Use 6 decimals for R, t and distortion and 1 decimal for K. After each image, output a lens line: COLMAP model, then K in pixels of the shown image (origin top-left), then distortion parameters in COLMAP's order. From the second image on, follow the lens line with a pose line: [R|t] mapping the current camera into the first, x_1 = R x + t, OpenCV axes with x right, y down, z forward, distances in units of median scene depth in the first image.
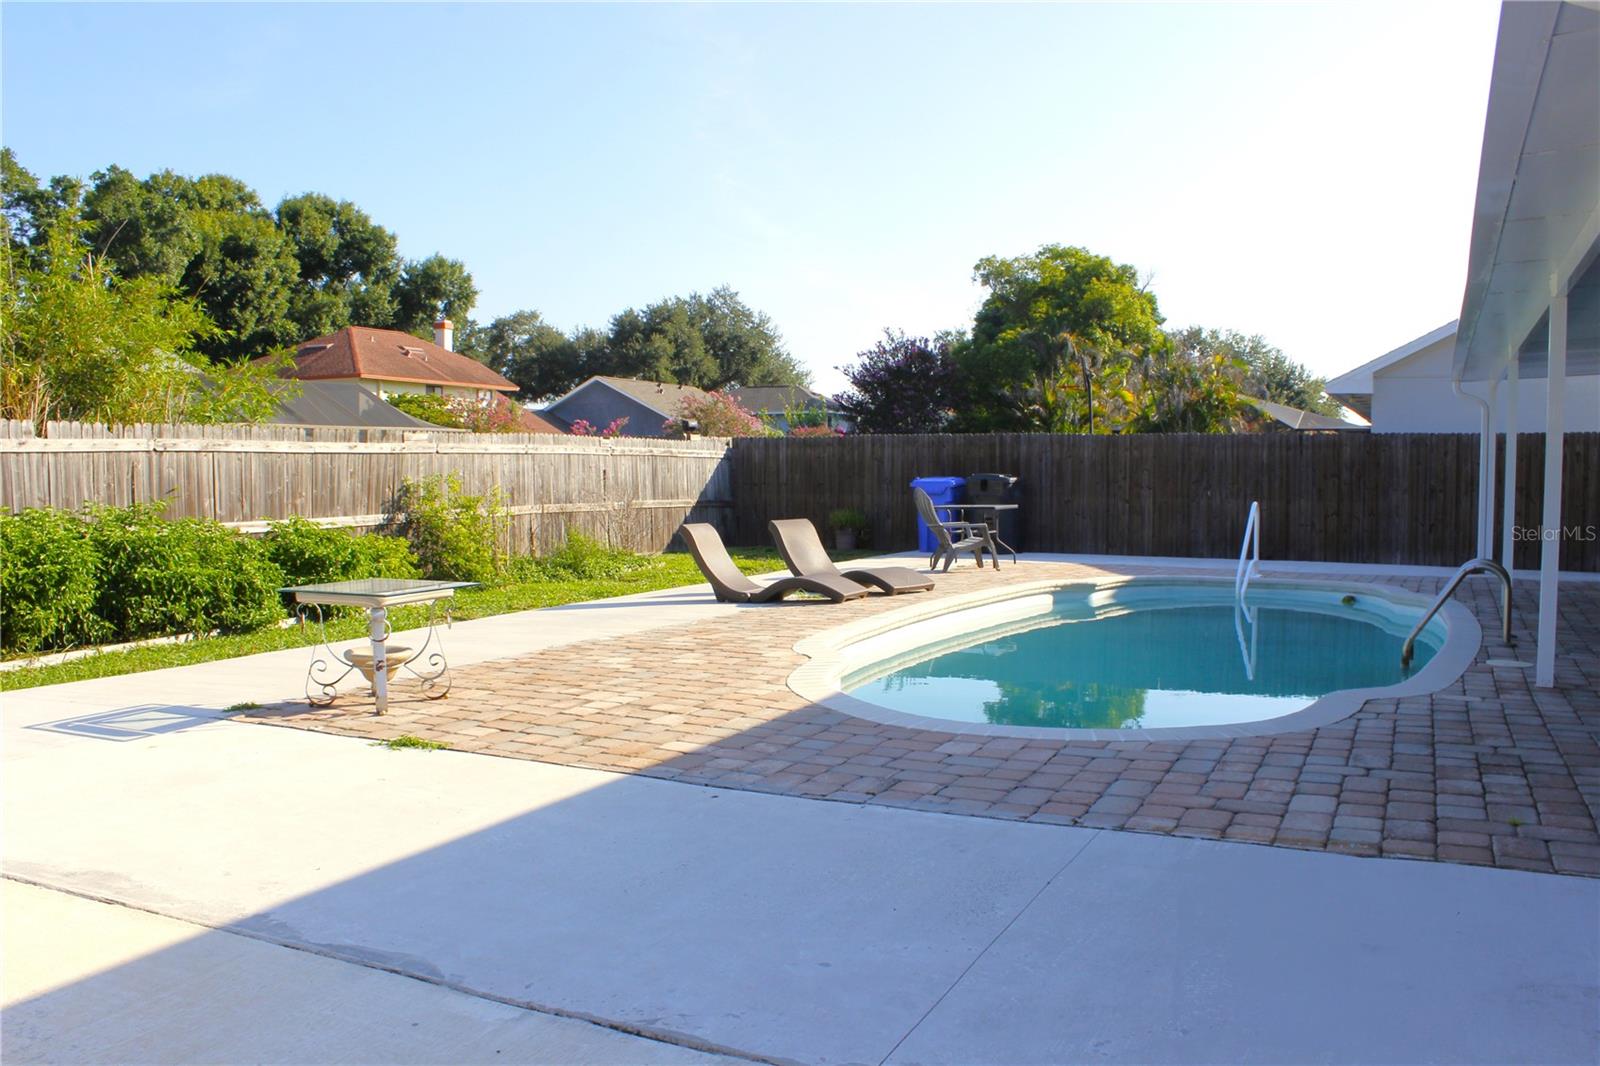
lens RADIAL K [[1344.6, 0, 798.3], [0, 1344.6, 554.7], [0, 0, 1]] dist [-0.164808, 0.141506]
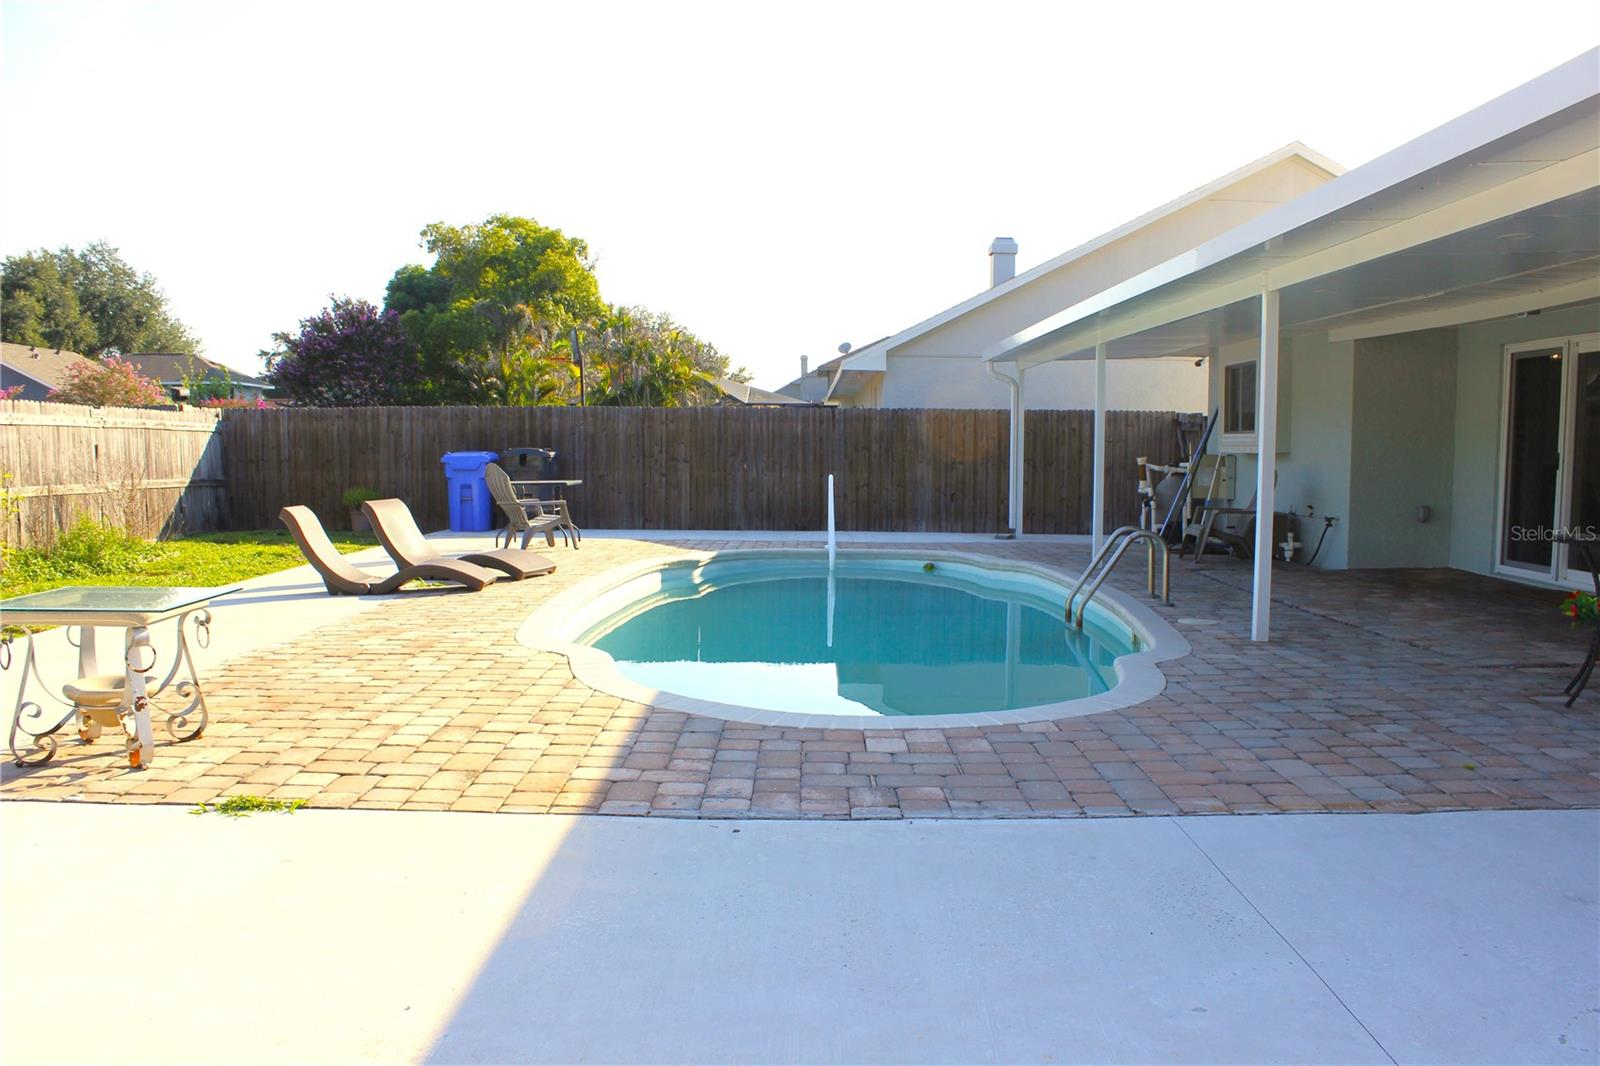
lens RADIAL K [[1341.2, 0, 795.0], [0, 1341.2, 554.1], [0, 0, 1]] dist [-0.168907, 0.155635]
pose [[0.897789, -0.031633, 0.439287, -0.103188], [0.023155, 0.999428, 0.024647, -0.003587], [-0.439816, -0.011956, 0.898008, 0.060414]]
